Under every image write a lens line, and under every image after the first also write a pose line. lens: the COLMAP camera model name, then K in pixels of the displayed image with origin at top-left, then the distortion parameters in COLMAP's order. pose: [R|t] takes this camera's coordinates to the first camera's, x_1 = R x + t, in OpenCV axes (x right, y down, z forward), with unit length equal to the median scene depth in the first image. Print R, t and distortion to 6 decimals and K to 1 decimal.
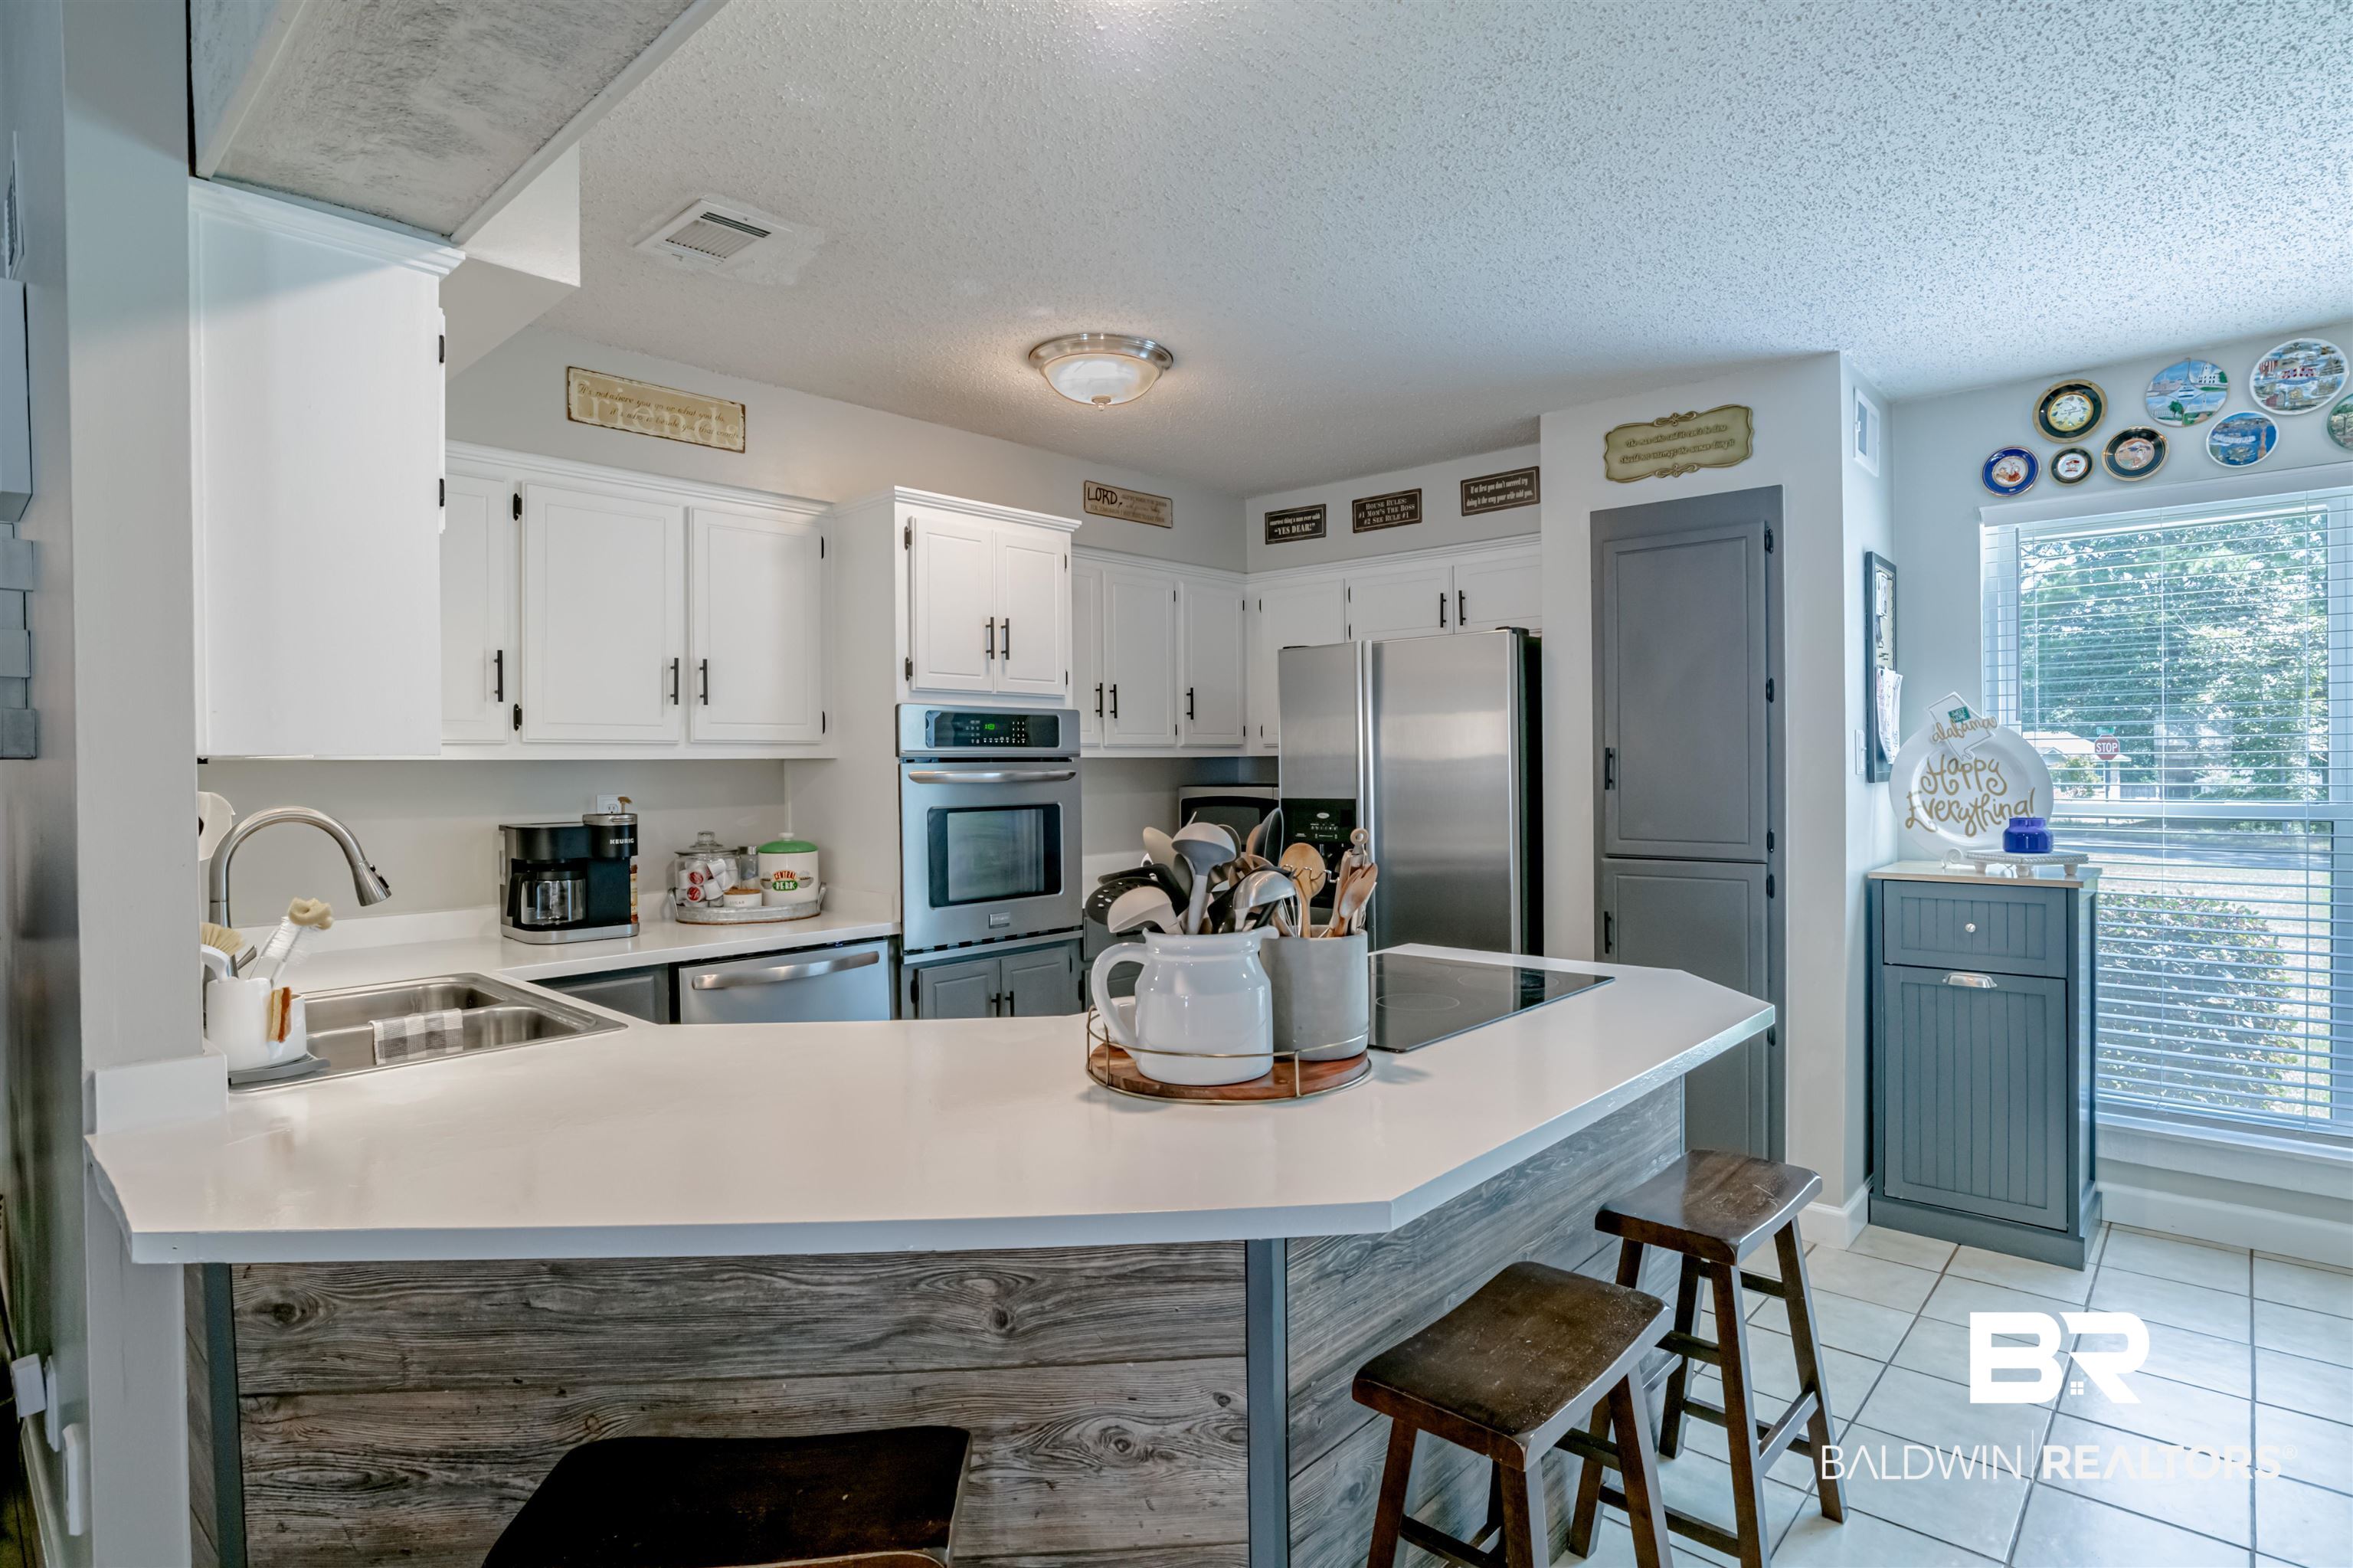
lens RADIAL K [[1199.7, 0, 1195.8], [0, 1199.7, 772.7], [0, 0, 1]] dist [-0.049396, 0.019091]
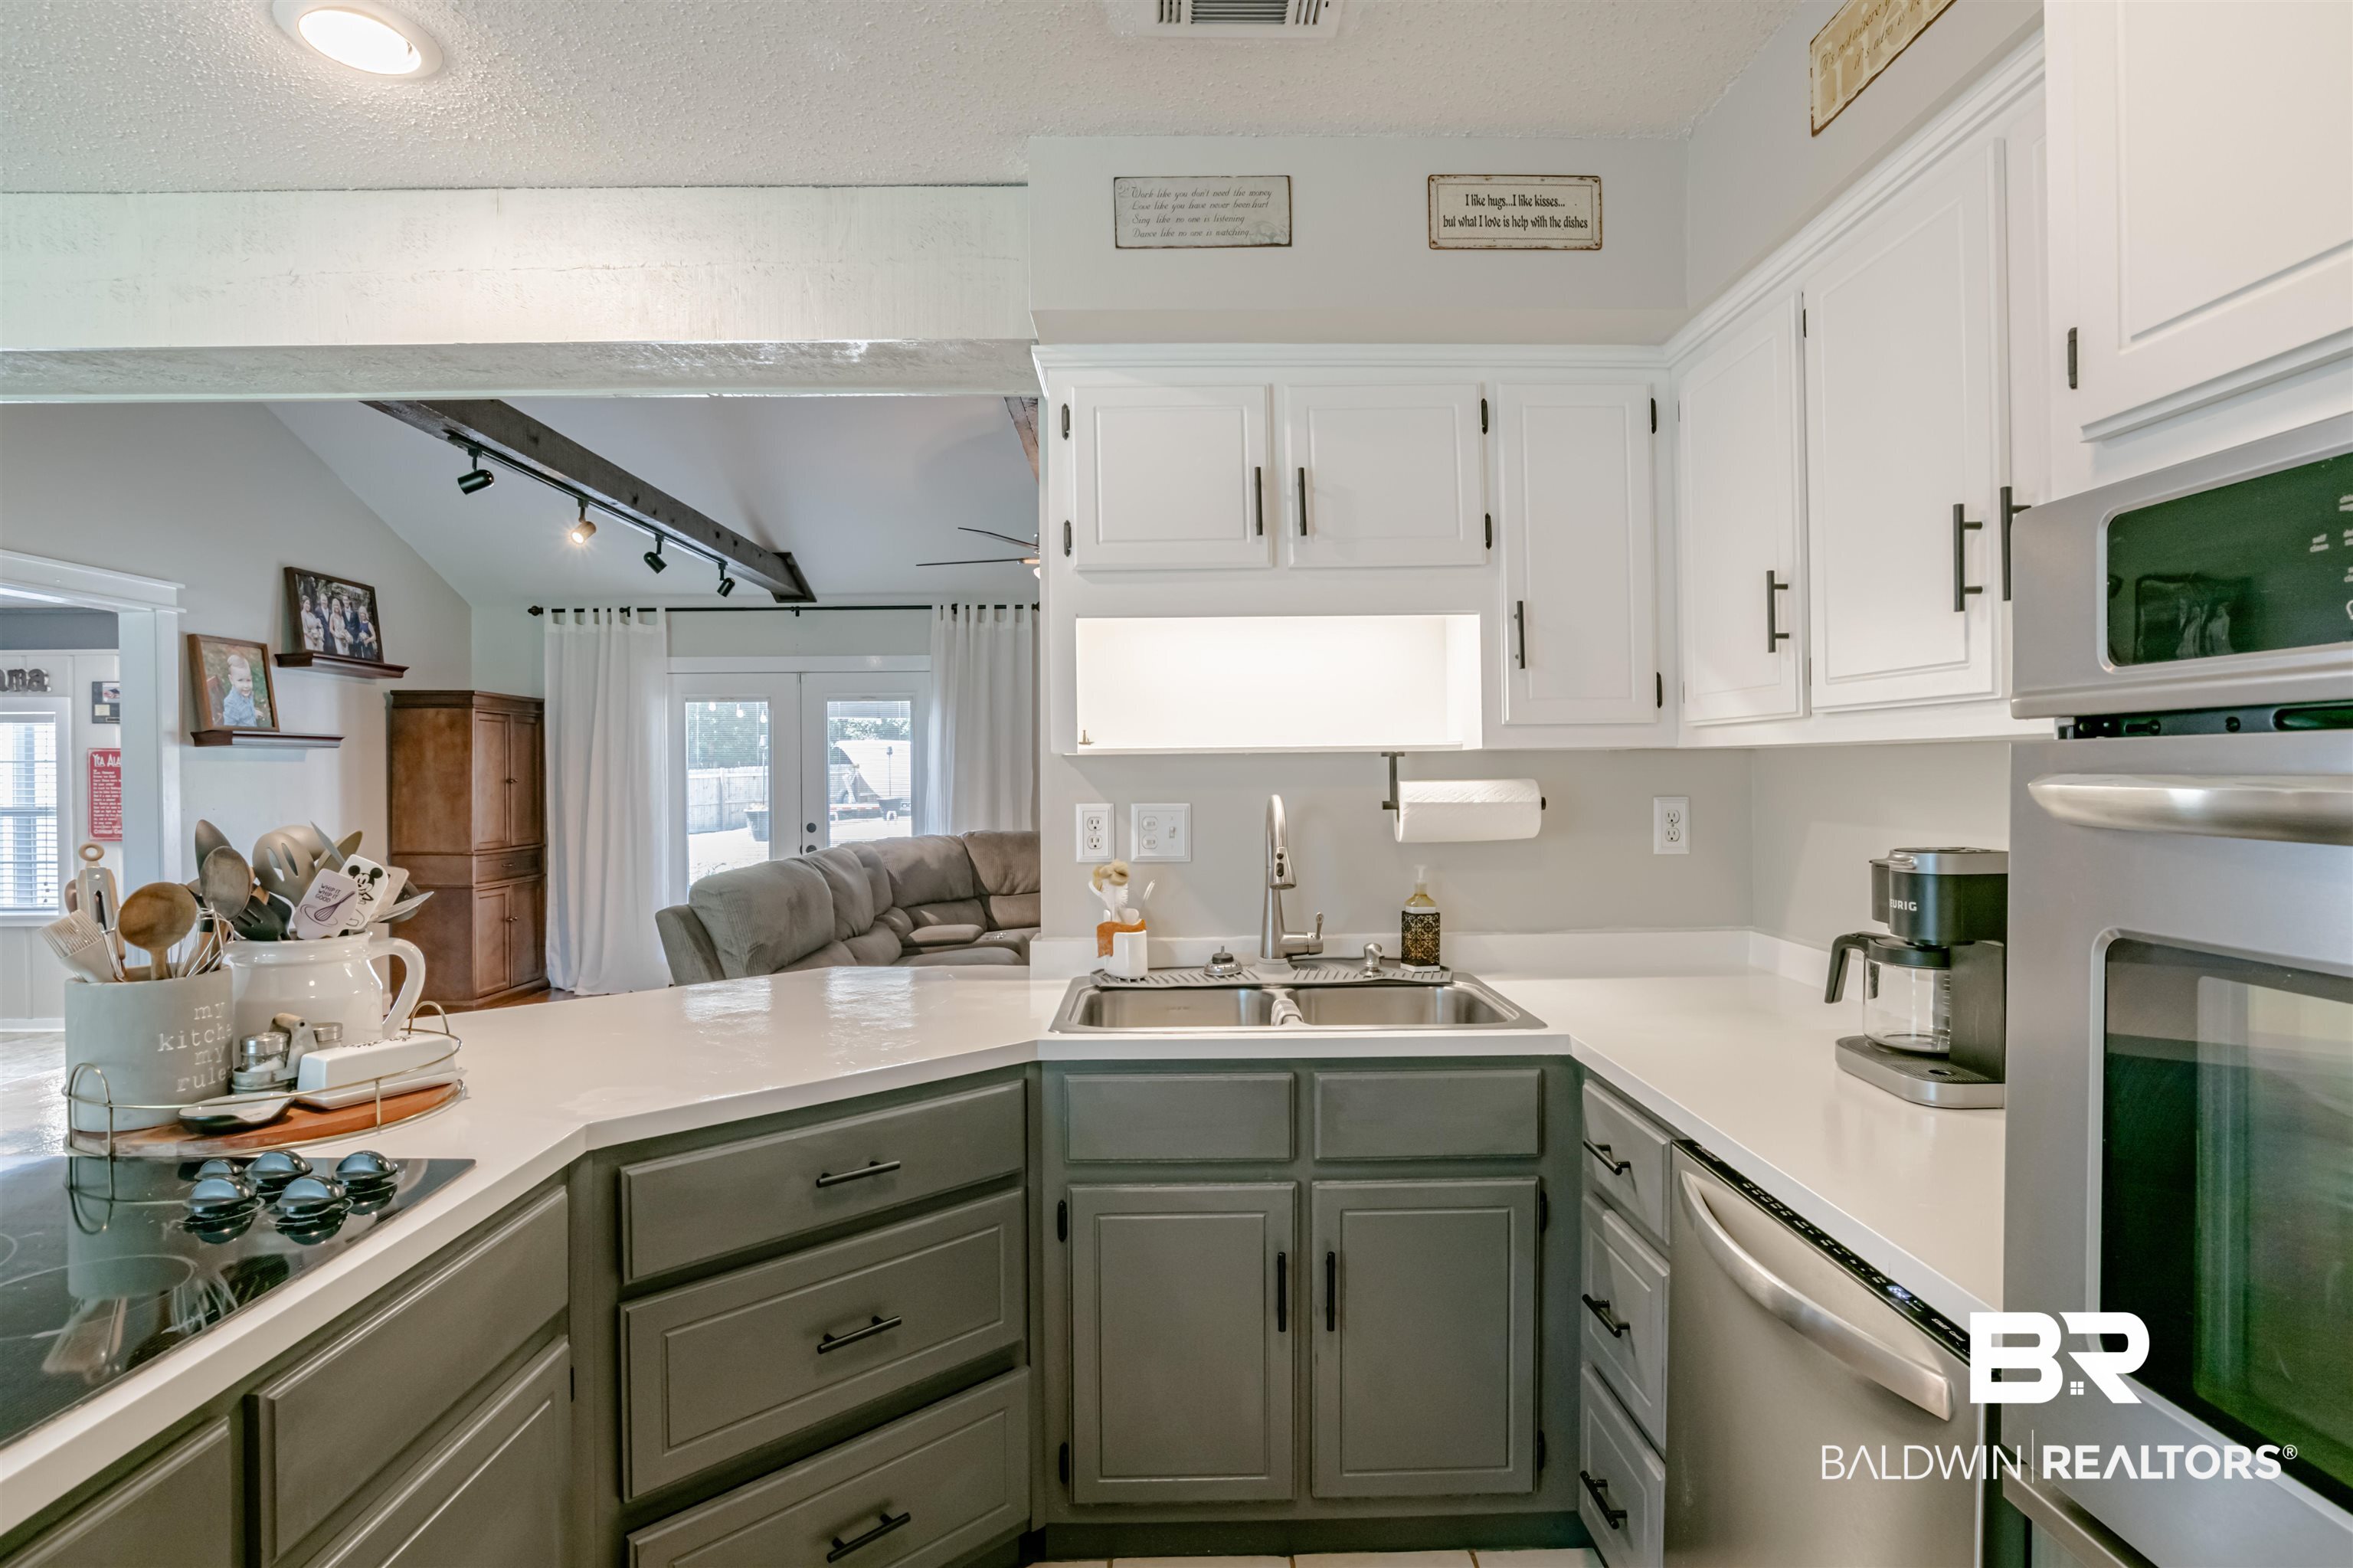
lens RADIAL K [[1199.7, 0, 1185.7], [0, 1199.7, 770.0], [0, 0, 1]] dist [-0.049396, 0.019091]
pose [[-0.722022, 0.013945, -0.691730, 0.064399], [0.007241, 0.999894, 0.012599, -0.006155], [0.691833, 0.004088, -0.722046, 1.043222]]
